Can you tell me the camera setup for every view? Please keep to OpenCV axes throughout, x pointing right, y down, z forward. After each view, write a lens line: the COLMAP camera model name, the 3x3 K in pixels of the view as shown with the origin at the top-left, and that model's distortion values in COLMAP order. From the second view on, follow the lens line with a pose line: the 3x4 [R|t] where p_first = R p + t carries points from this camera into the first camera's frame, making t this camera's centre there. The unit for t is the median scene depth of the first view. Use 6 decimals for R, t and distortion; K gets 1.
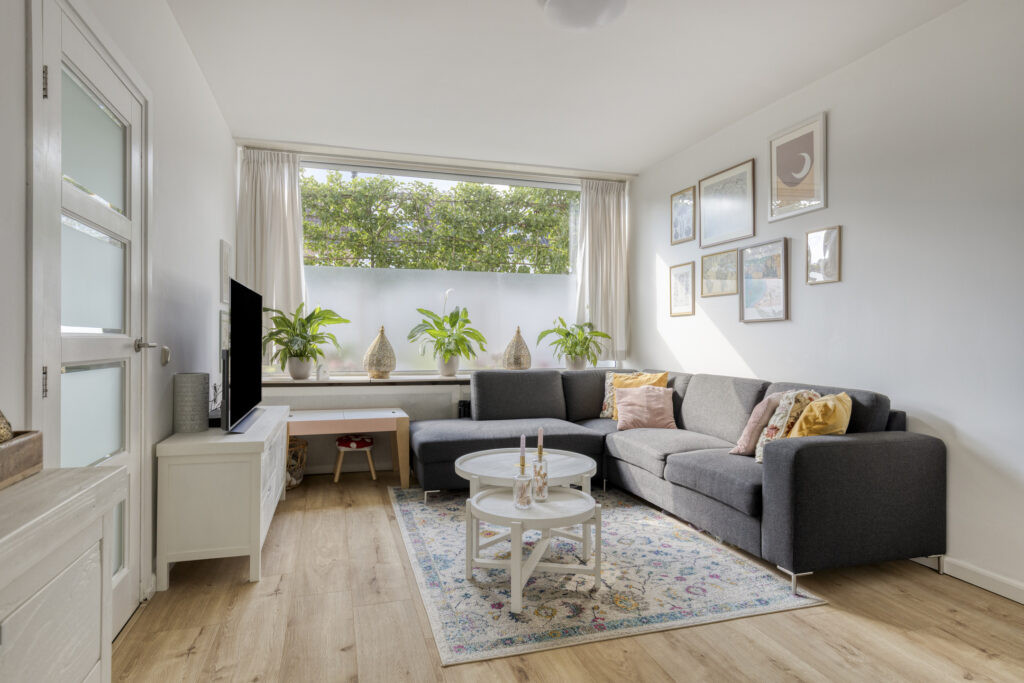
lens RADIAL K [[574.3, 0, 503.0], [0, 574.3, 339.1], [0, 0, 1]] dist [0.005257, -0.000828]
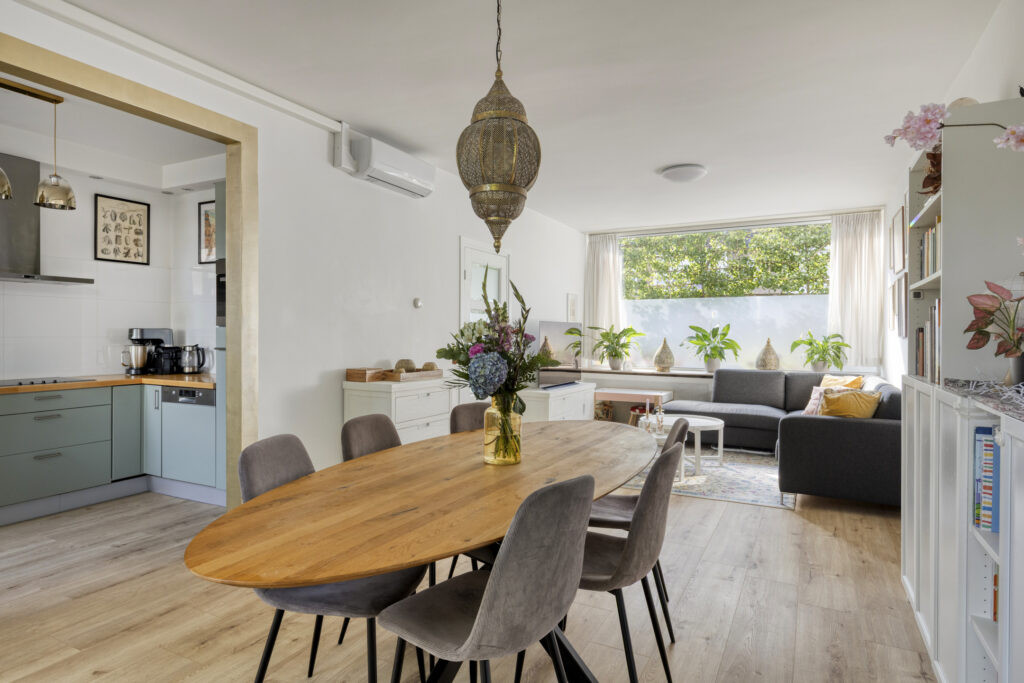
lens RADIAL K [[574.3, 0, 503.0], [0, 574.3, 339.1], [0, 0, 1]] dist [0.005257, -0.000828]
pose [[0.712023, 0.004700, -0.702141, 0.650518], [-0.002096, 0.999987, 0.004568, -0.029107], [0.702153, -0.001781, 0.712023, -0.461645]]
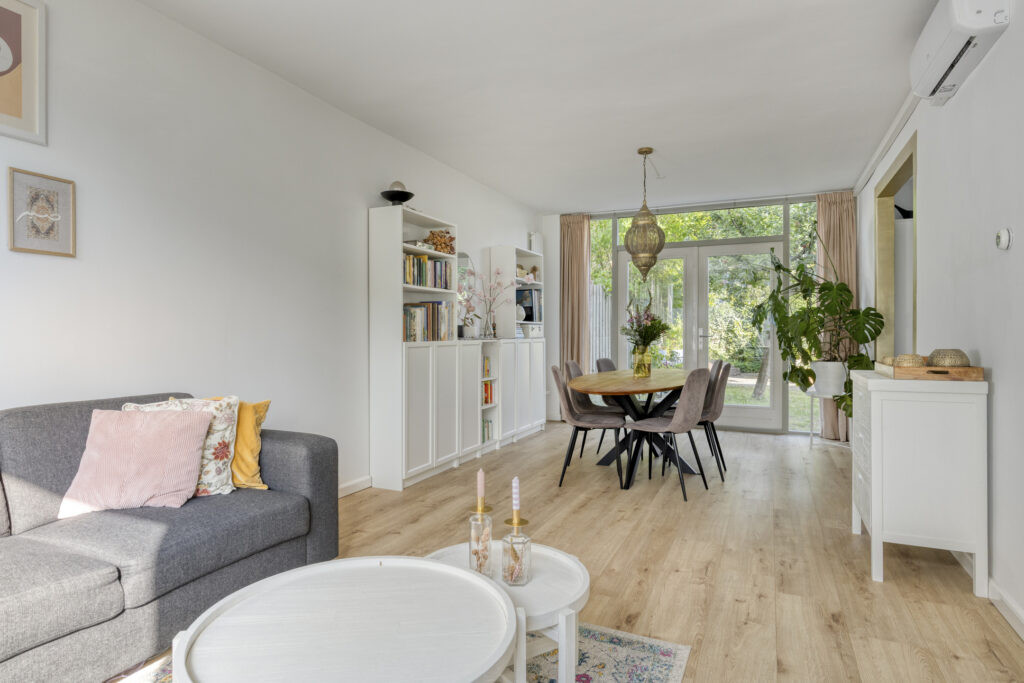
lens RADIAL K [[574.3, 0, 503.0], [0, 574.3, 339.1], [0, 0, 1]] dist [0.005257, -0.000828]
pose [[-0.750720, -0.009117, 0.660557, -0.248038], [-0.002619, 0.999938, 0.010825, -0.004231], [-0.660615, 0.006396, -0.750698, 0.930558]]
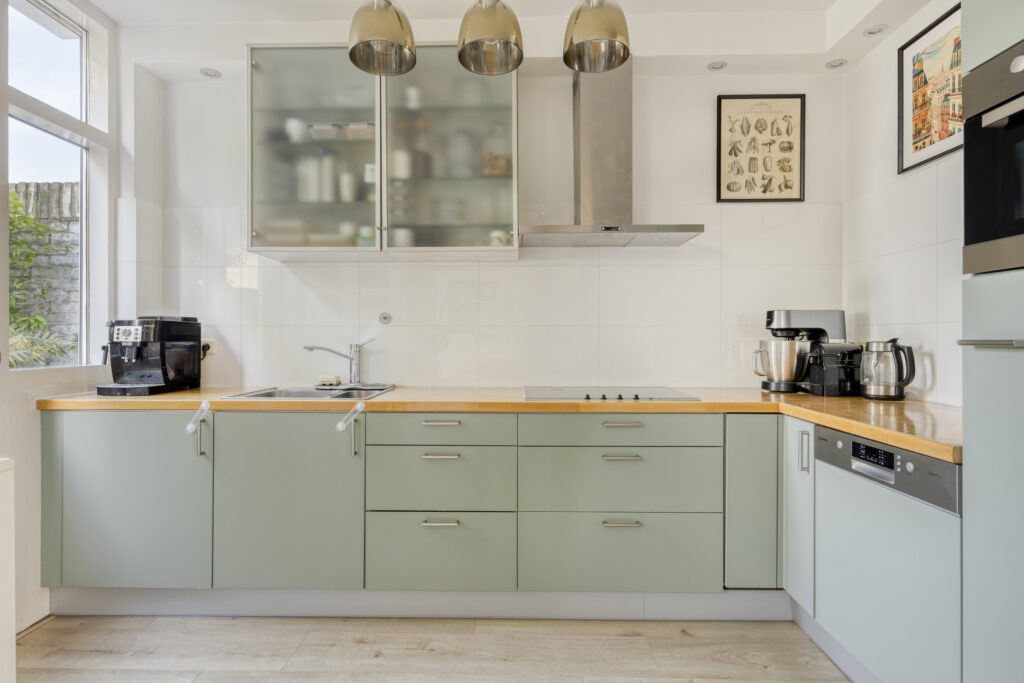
lens RADIAL K [[526.6, 0, 512.0], [0, 526.6, 341.5], [0, 0, 1]] dist [0.001675, -0.000487]
pose [[-0.306379, 0.002288, -0.951907, -0.002886], [-0.003305, 0.999989, 0.003467, -0.009844], [0.951904, 0.004208, -0.306368, -0.266151]]
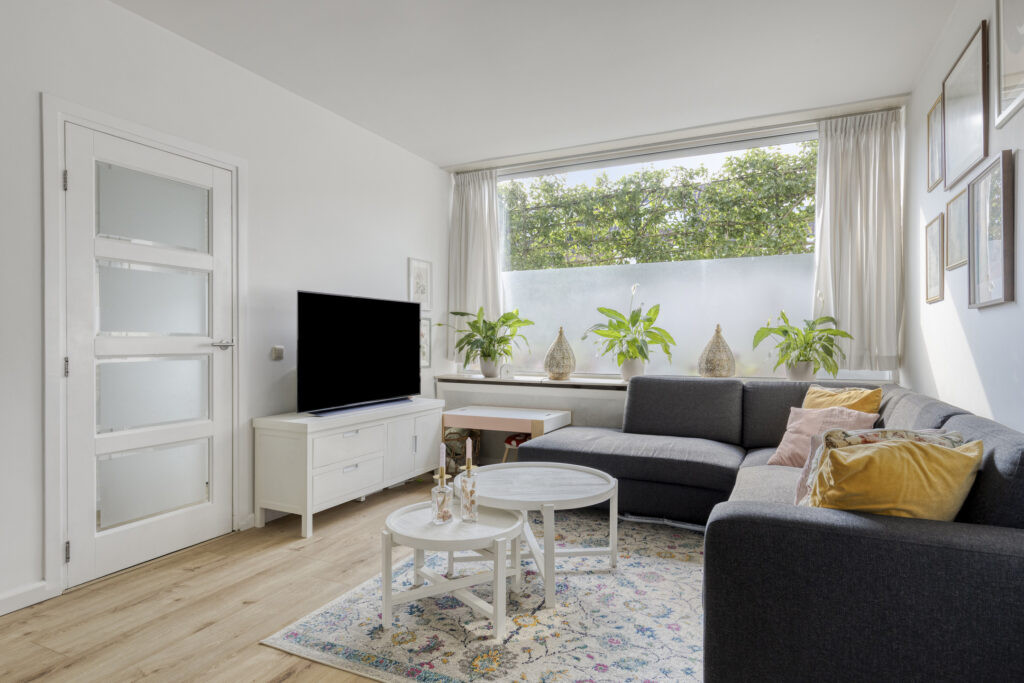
lens RADIAL K [[575.9, 0, 498.4], [0, 575.9, 344.3], [0, 0, 1]] dist [0.001452, 0.000688]
pose [[0.734477, 0.000989, -0.678633, 0.440756], [0.002451, 0.999989, 0.004109, 0.002886], [0.678630, -0.004681, 0.734466, 0.236395]]
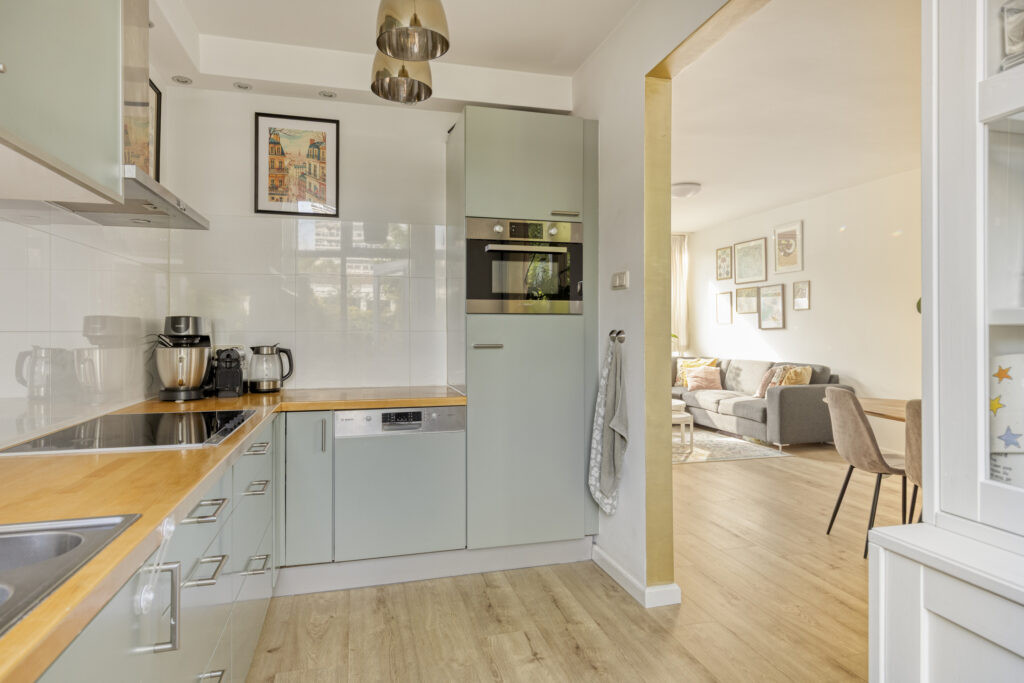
lens RADIAL K [[582.3, 0, 507.5], [0, 582.3, 330.9], [0, 0, 1]] dist [-0.002648, -0.000528]
pose [[0.999377, -0.006803, -0.034636, -0.284156], [0.006729, 0.999975, -0.002274, -0.024174], [0.034651, 0.002039, 0.999397, -0.777520]]
